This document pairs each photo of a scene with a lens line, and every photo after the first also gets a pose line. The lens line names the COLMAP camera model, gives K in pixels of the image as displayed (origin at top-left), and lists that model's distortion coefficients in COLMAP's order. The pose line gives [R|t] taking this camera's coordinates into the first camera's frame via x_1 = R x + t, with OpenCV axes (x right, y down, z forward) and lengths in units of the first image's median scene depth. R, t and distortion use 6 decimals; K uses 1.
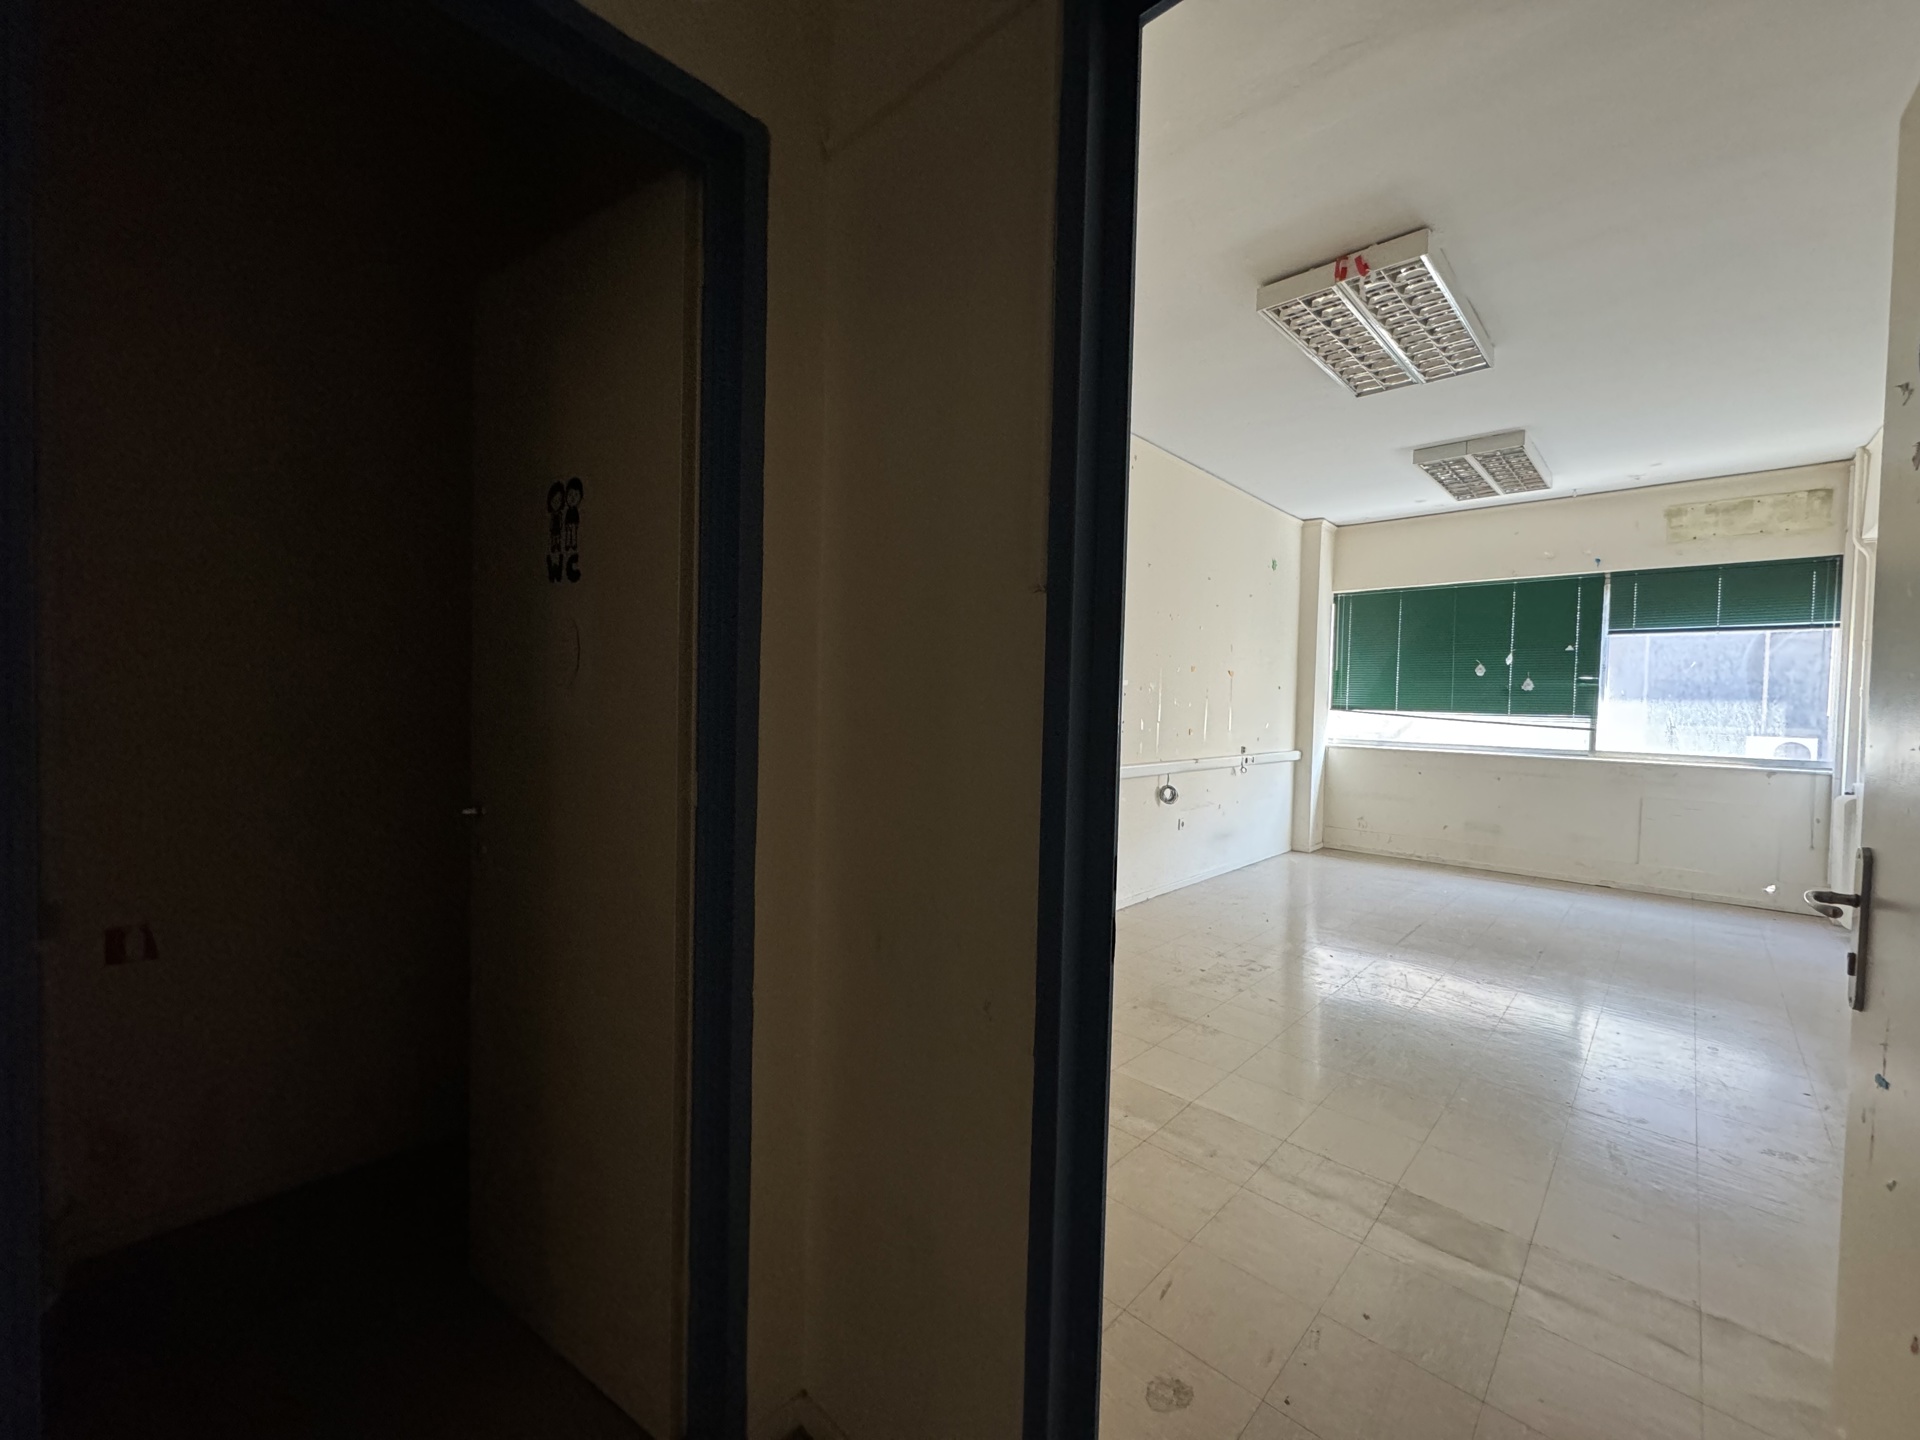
lens RADIAL K [[767.4, 0, 960.0], [0, 767.4, 720.0], [0, 0, 1]] dist [-0.000648, 0.000085]
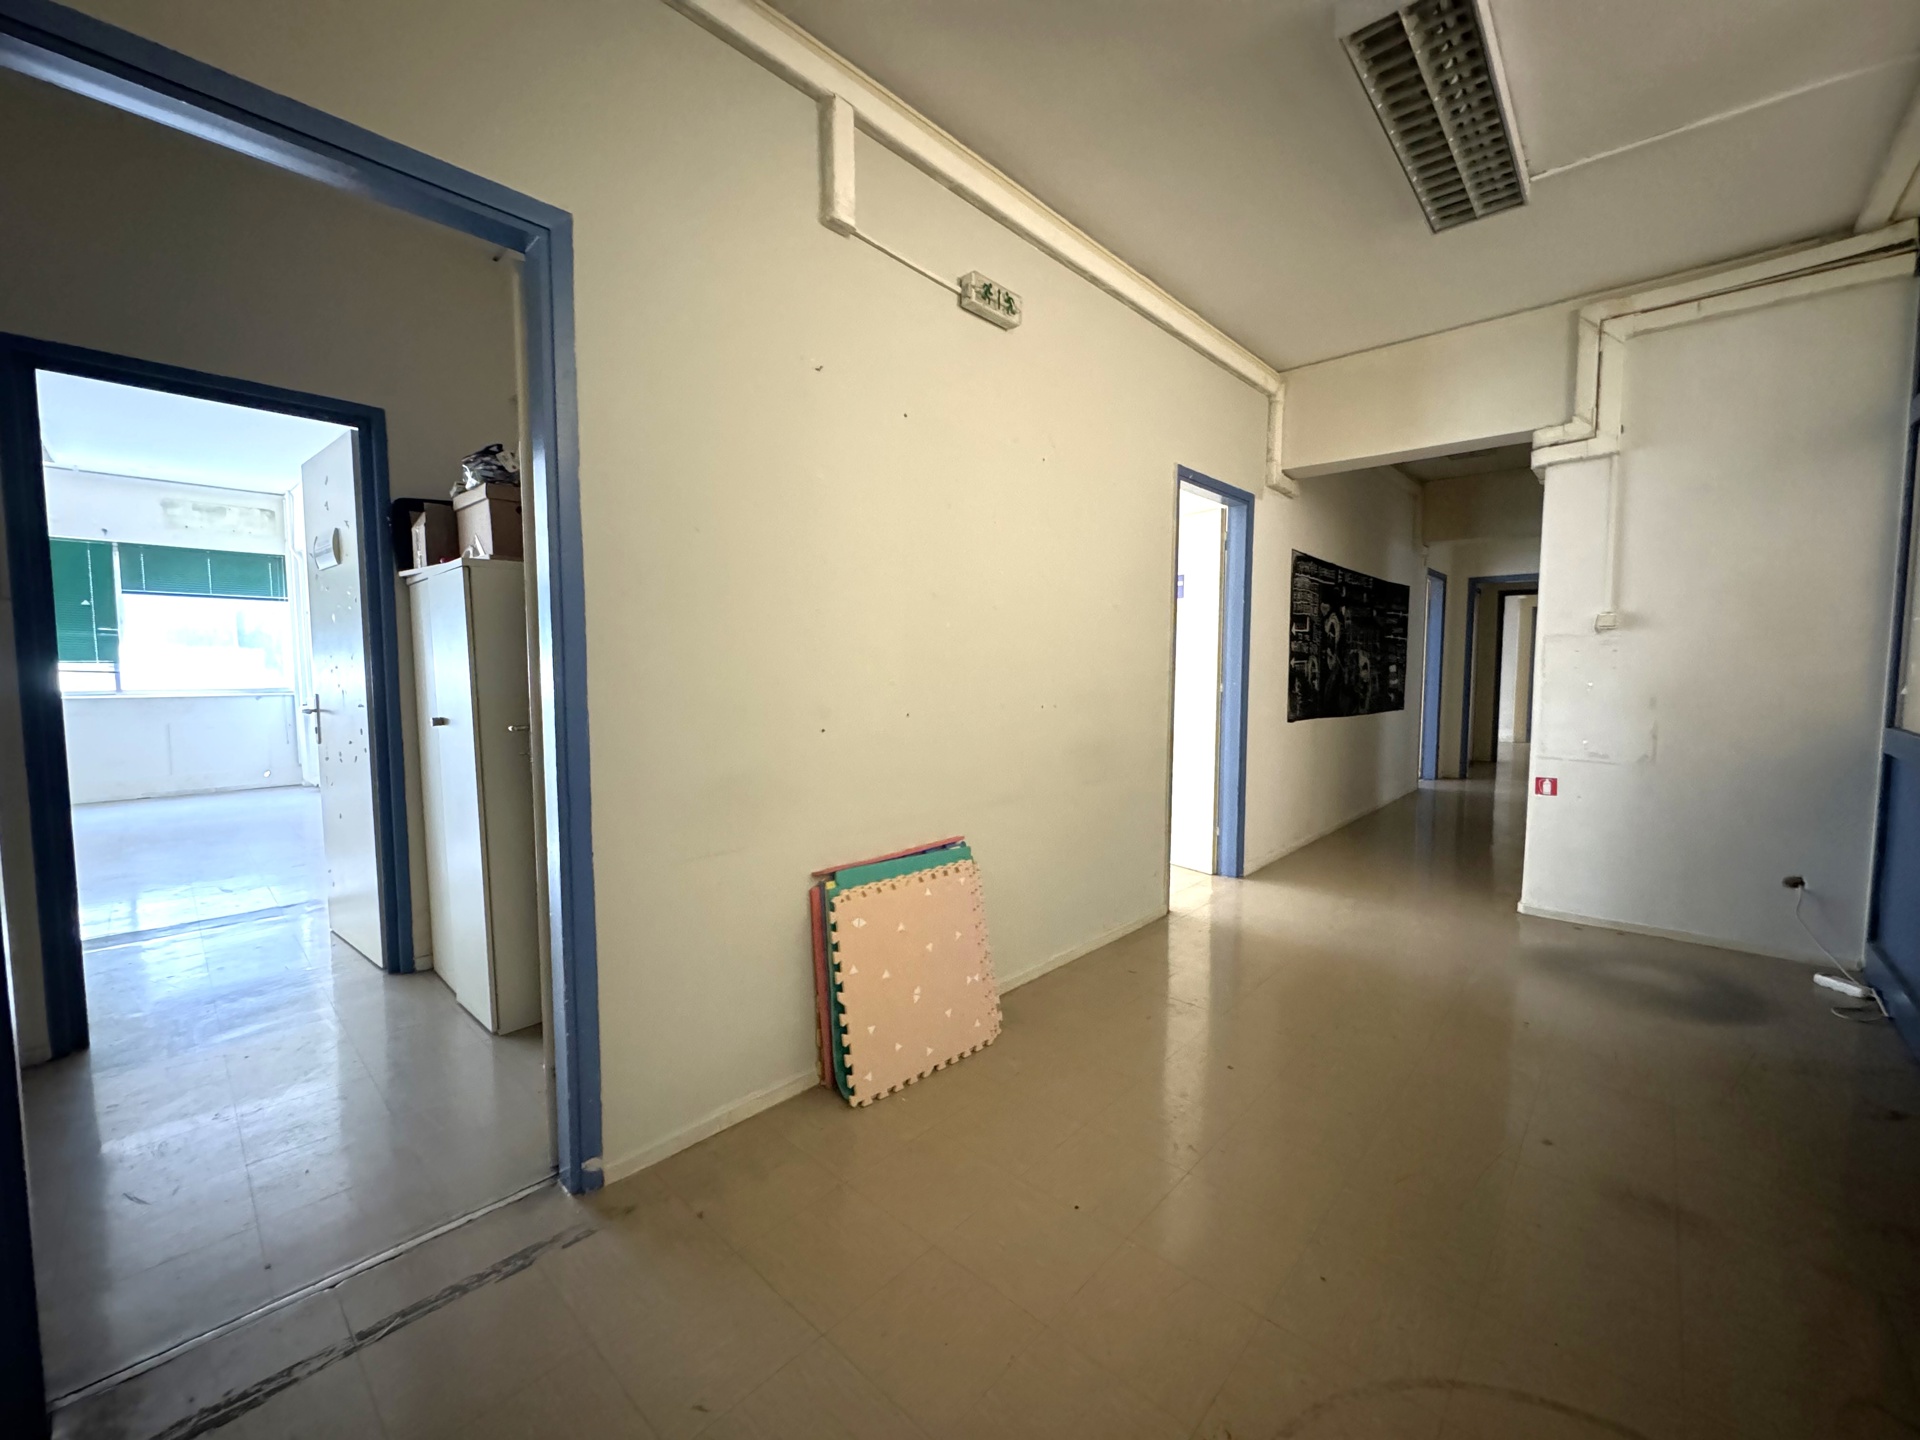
lens RADIAL K [[767.4, 0, 960.0], [0, 767.4, 720.0], [0, 0, 1]] dist [-0.000648, 0.000085]
pose [[-0.002562, -0.098302, 0.995153, -0.415595], [0.024502, 0.994852, 0.098336, 0.000887], [-0.999696, 0.024635, -0.000140, -0.346570]]
